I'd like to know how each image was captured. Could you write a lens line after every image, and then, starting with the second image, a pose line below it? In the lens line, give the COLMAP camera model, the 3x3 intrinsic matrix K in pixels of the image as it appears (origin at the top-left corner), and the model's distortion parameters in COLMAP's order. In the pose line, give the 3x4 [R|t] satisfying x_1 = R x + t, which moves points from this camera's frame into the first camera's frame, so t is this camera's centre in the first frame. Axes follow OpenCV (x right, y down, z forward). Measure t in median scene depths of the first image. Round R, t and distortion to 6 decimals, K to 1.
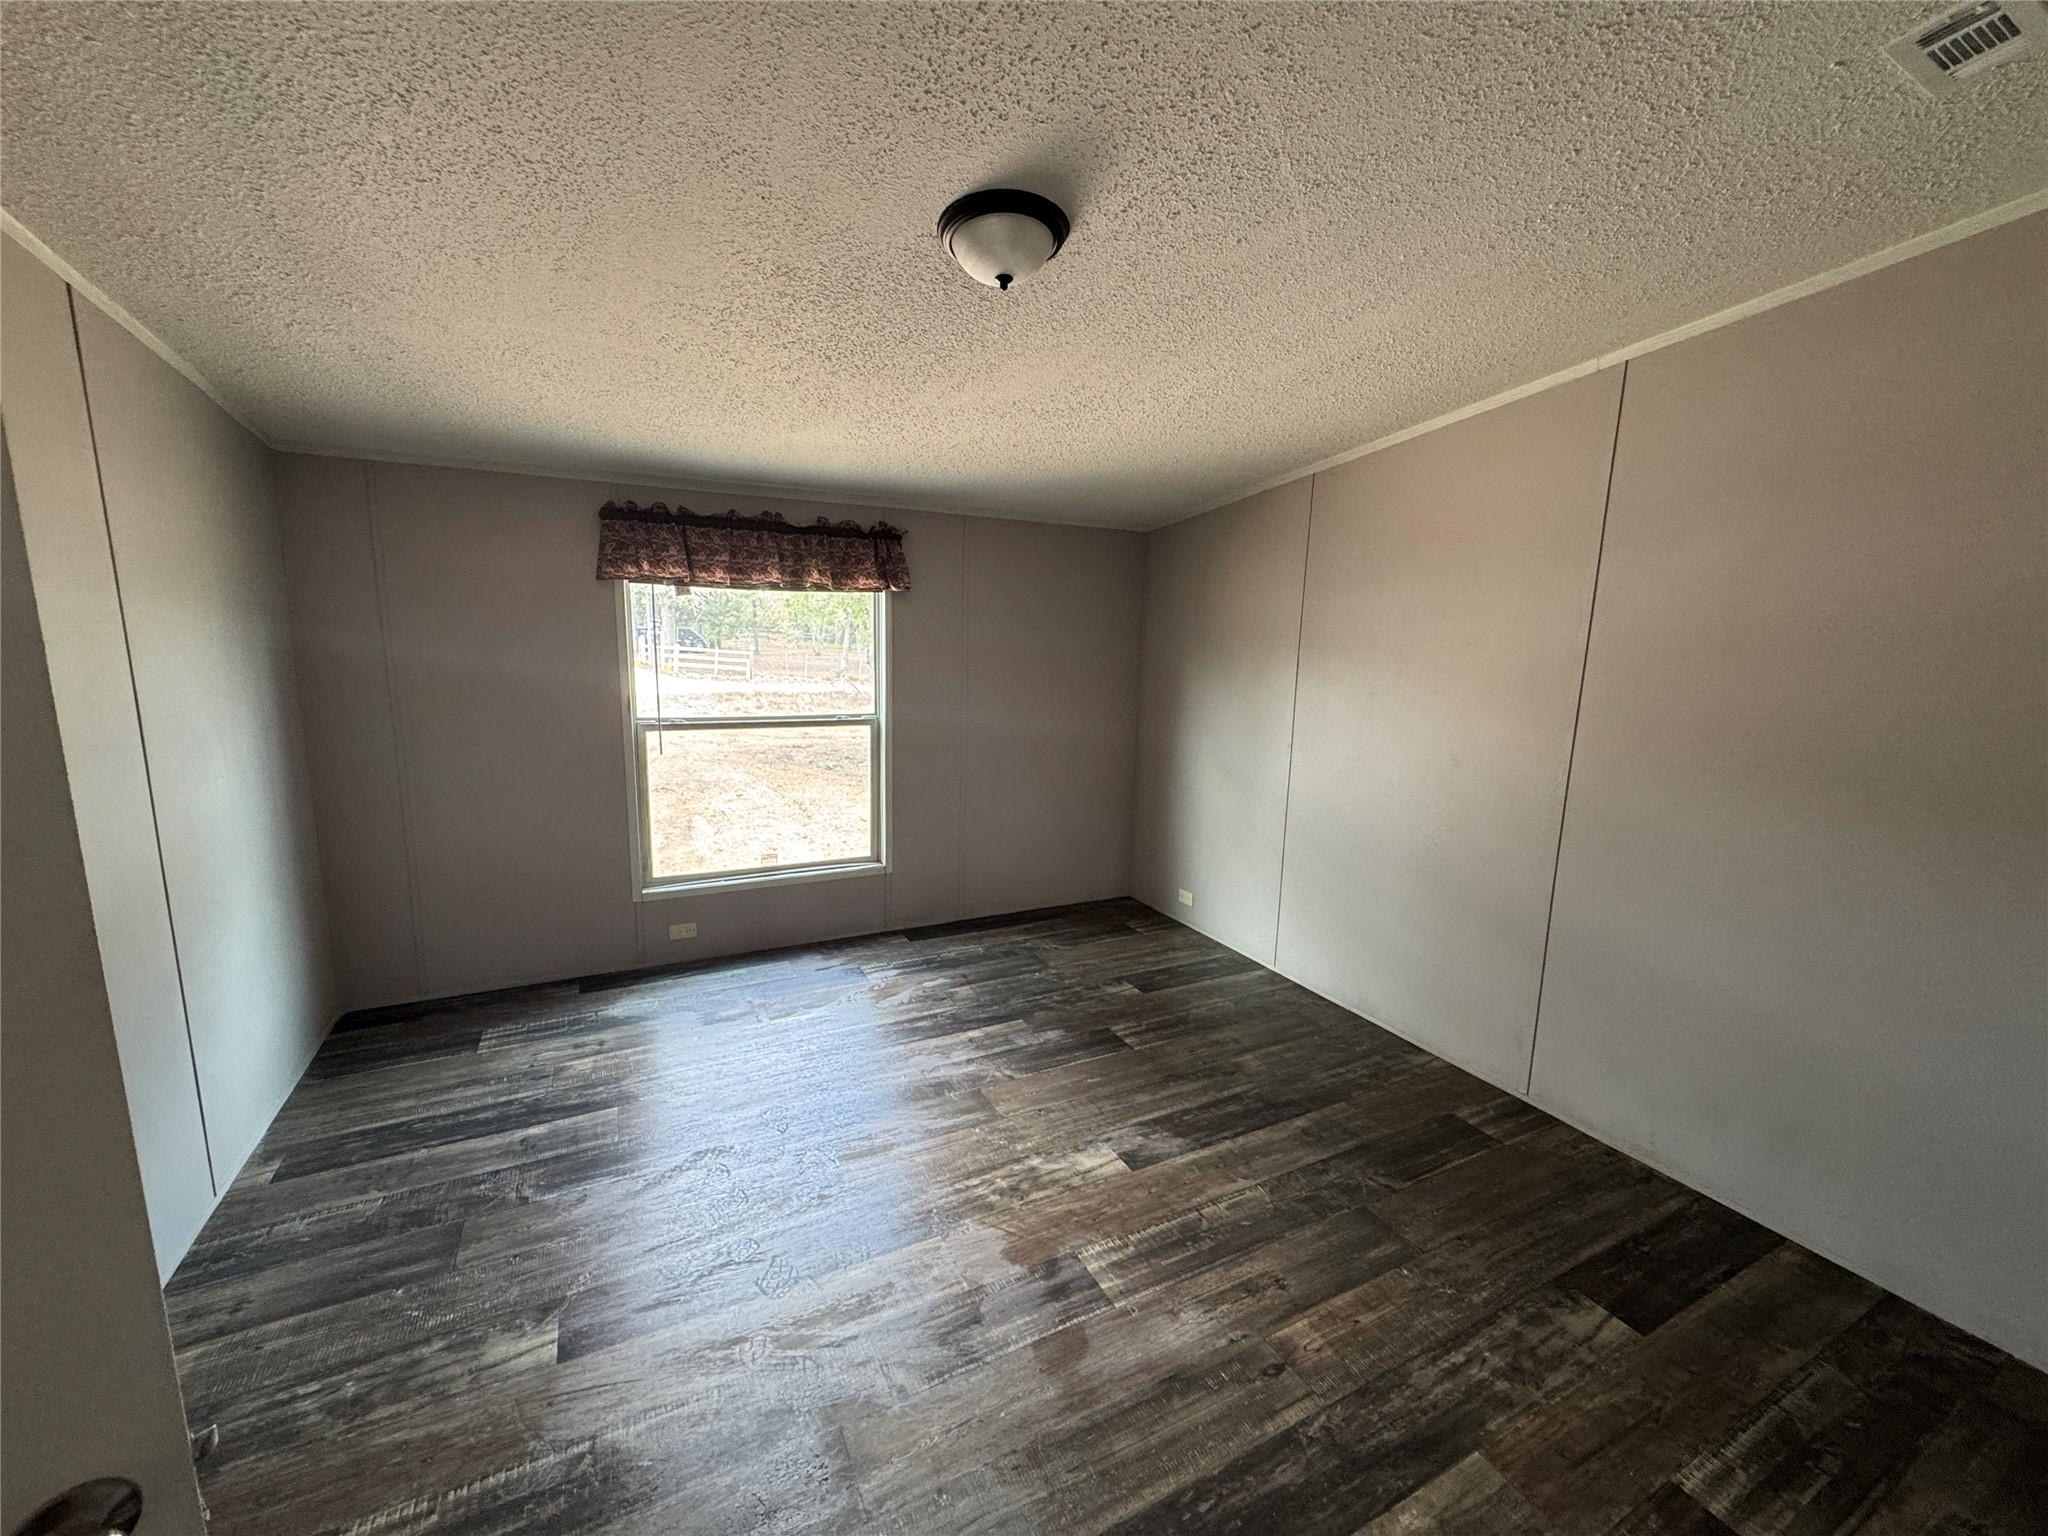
lens RADIAL K [[817.5, 0, 1013.8], [0, 817.5, 775.5], [0, 0, 1]] dist [0.004036, -0.000223]
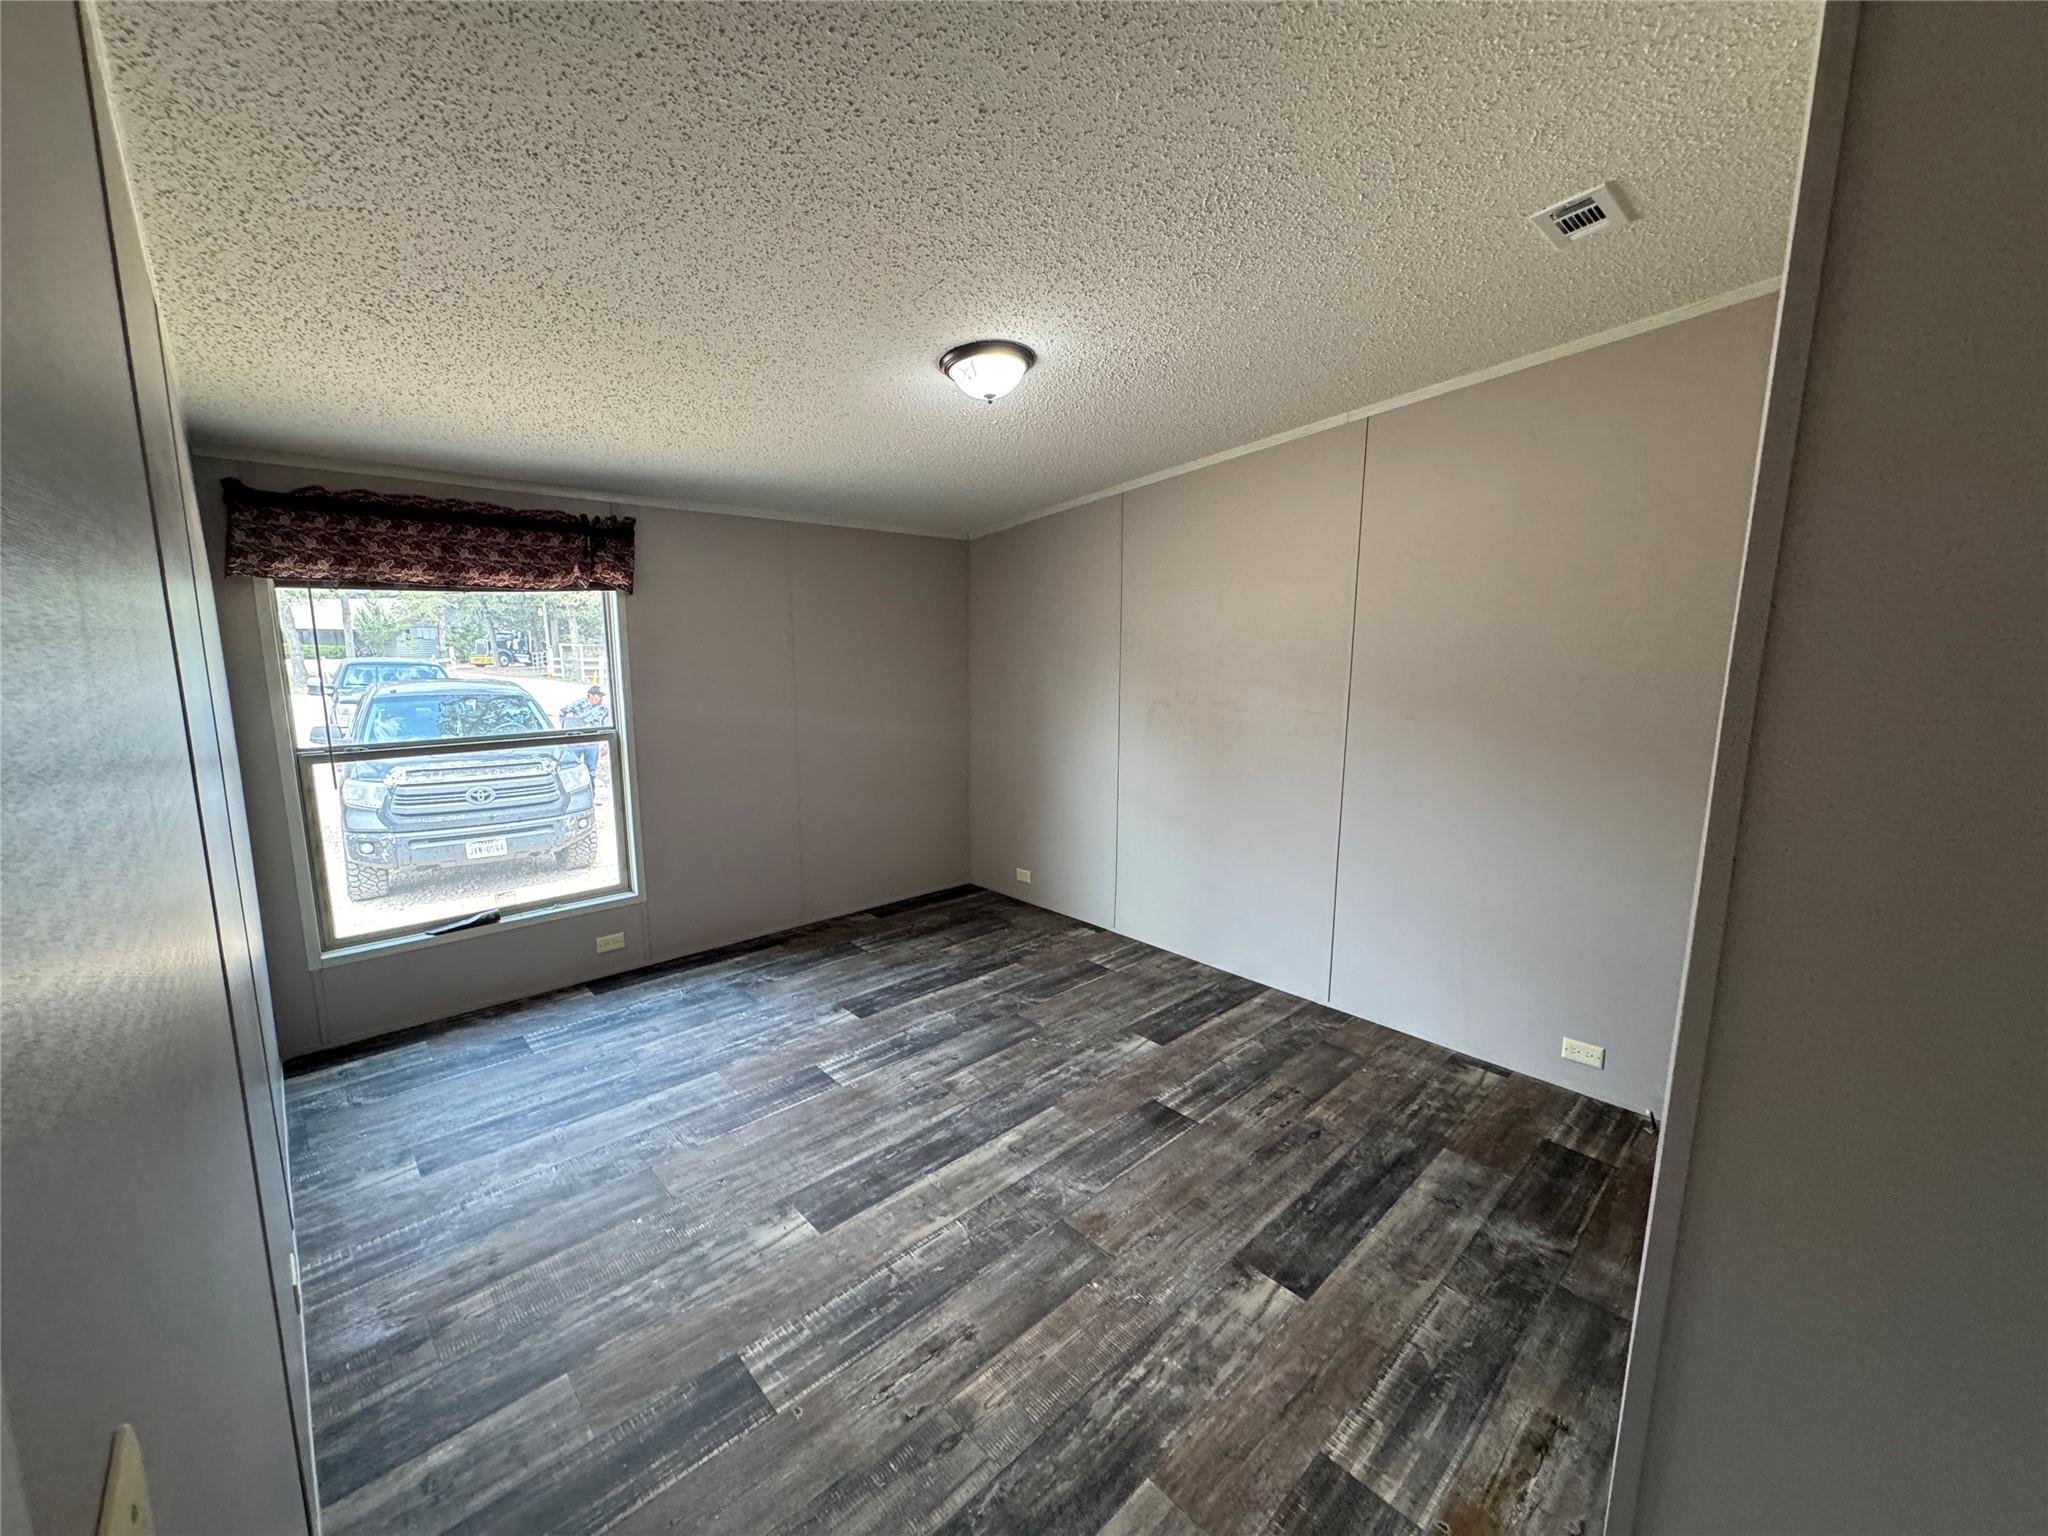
lens RADIAL K [[817.5, 0, 1014.4], [0, 817.5, 794.1], [0, 0, 1]] dist [0.004036, -0.000223]
pose [[0.961319, -0.076298, 0.264657, 0.148391], [0.070030, 0.996997, 0.033053, -0.011296], [-0.266384, -0.013241, 0.963776, 0.085527]]
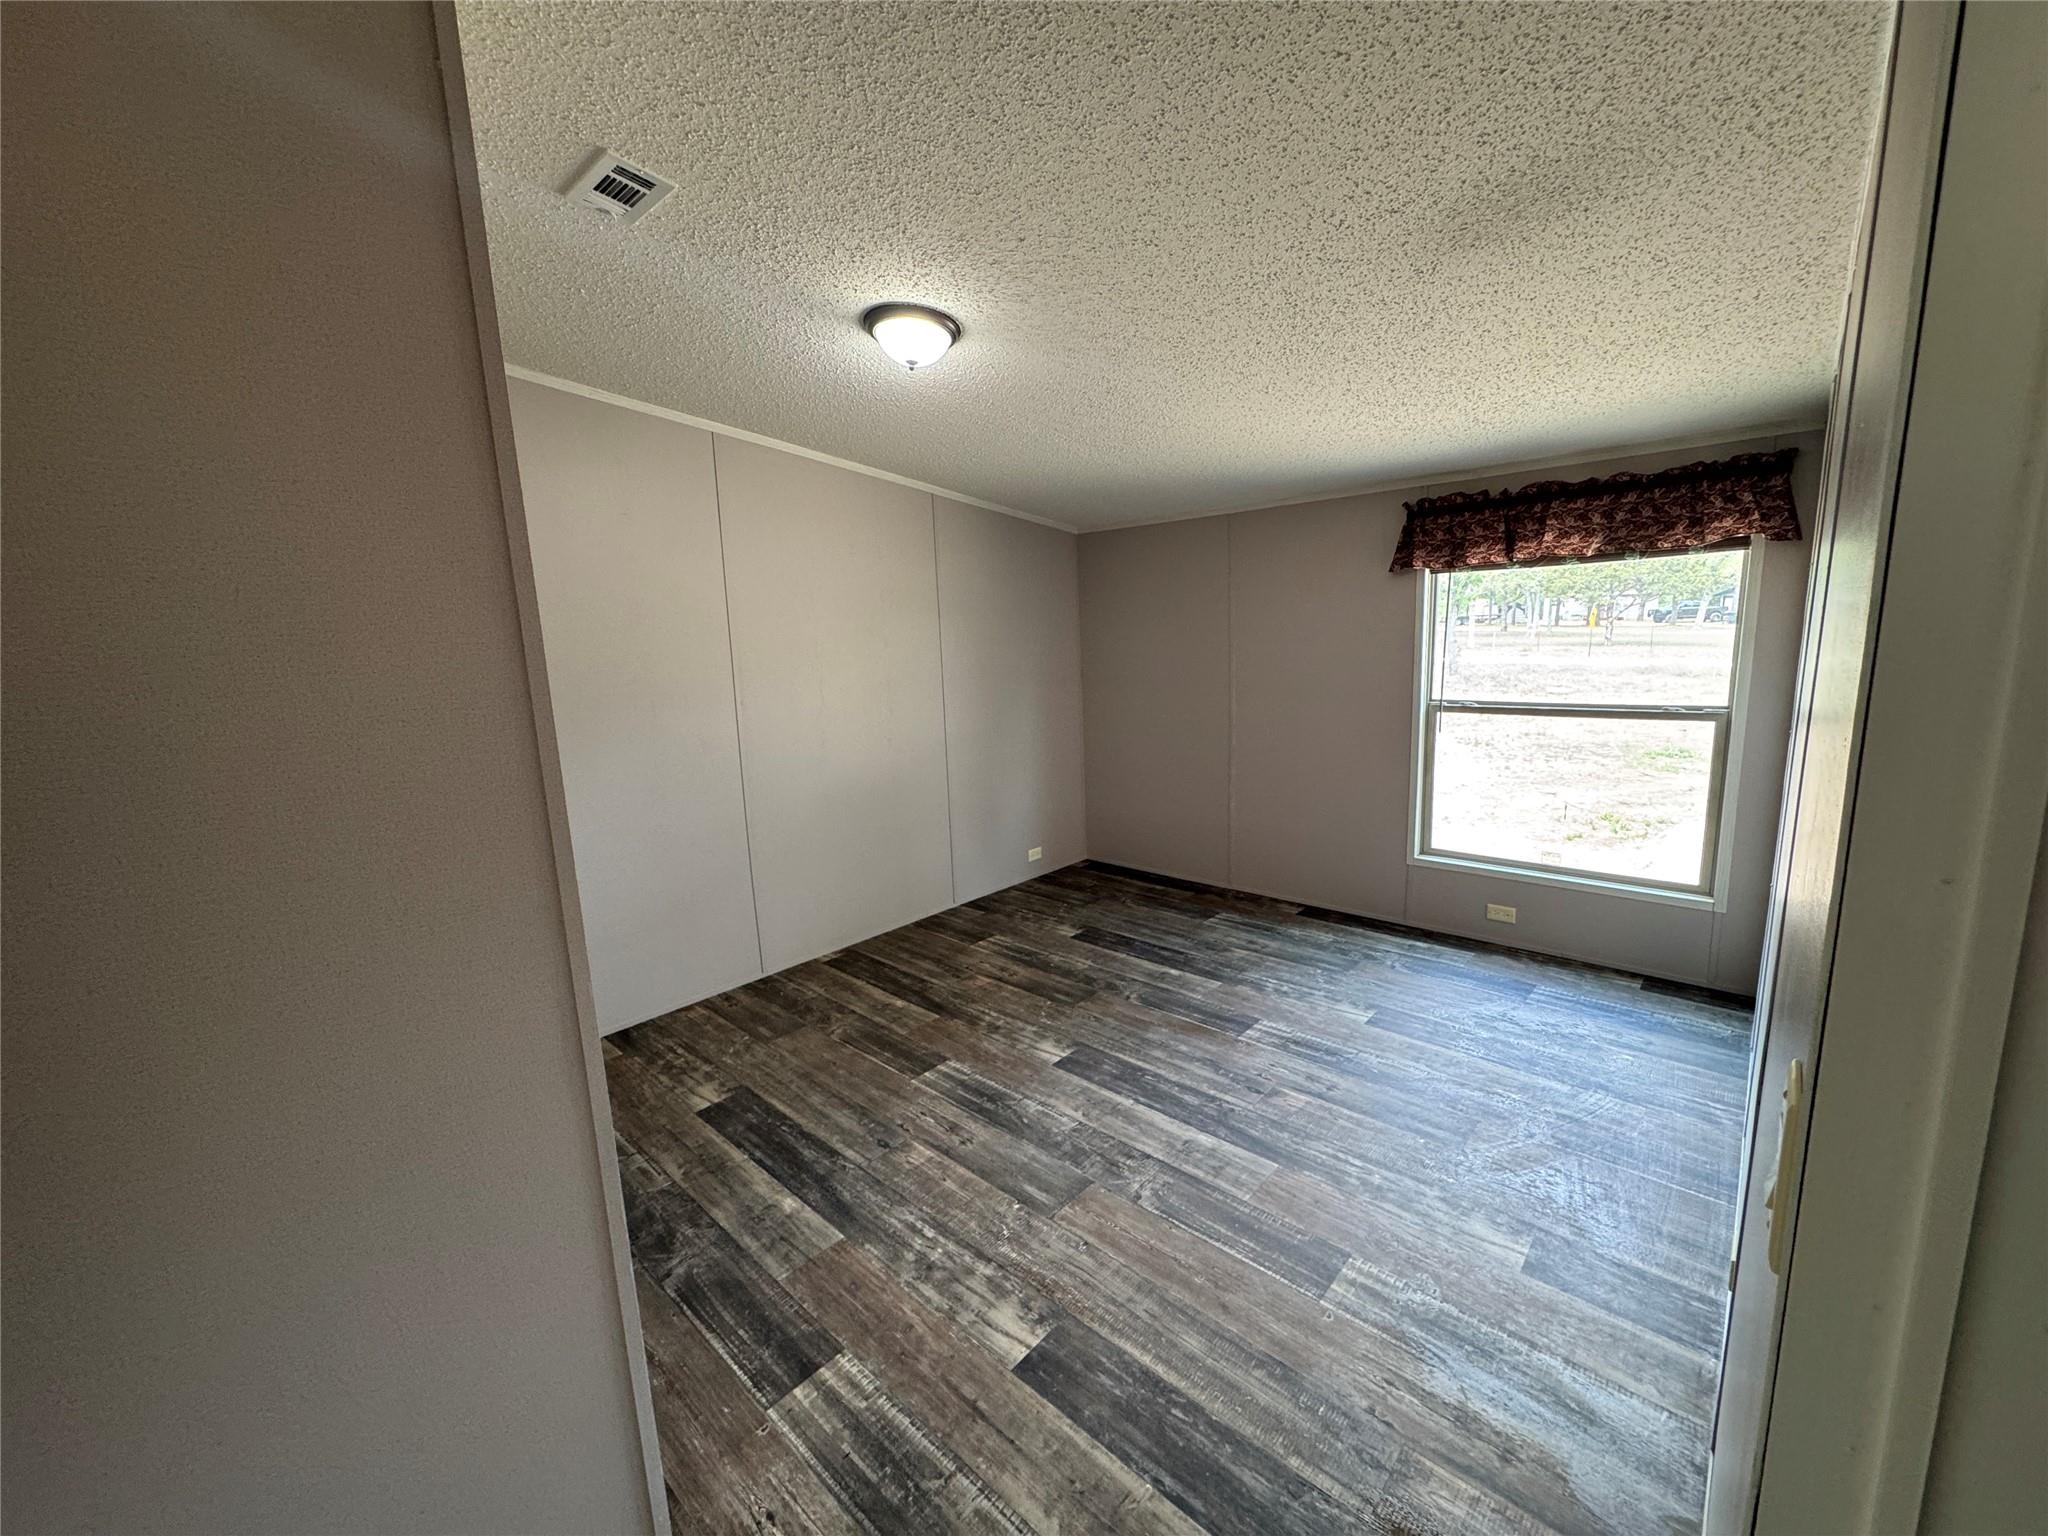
lens RADIAL K [[817.5, 0, 1017.4], [0, 817.5, 782.0], [0, 0, 1]] dist [0.004036, -0.000223]
pose [[0.335197, 0.136456, -0.932214, 0.663551], [-0.115493, 0.987945, 0.103086, -0.018637], [0.935042, 0.073111, 0.346916, 0.222271]]
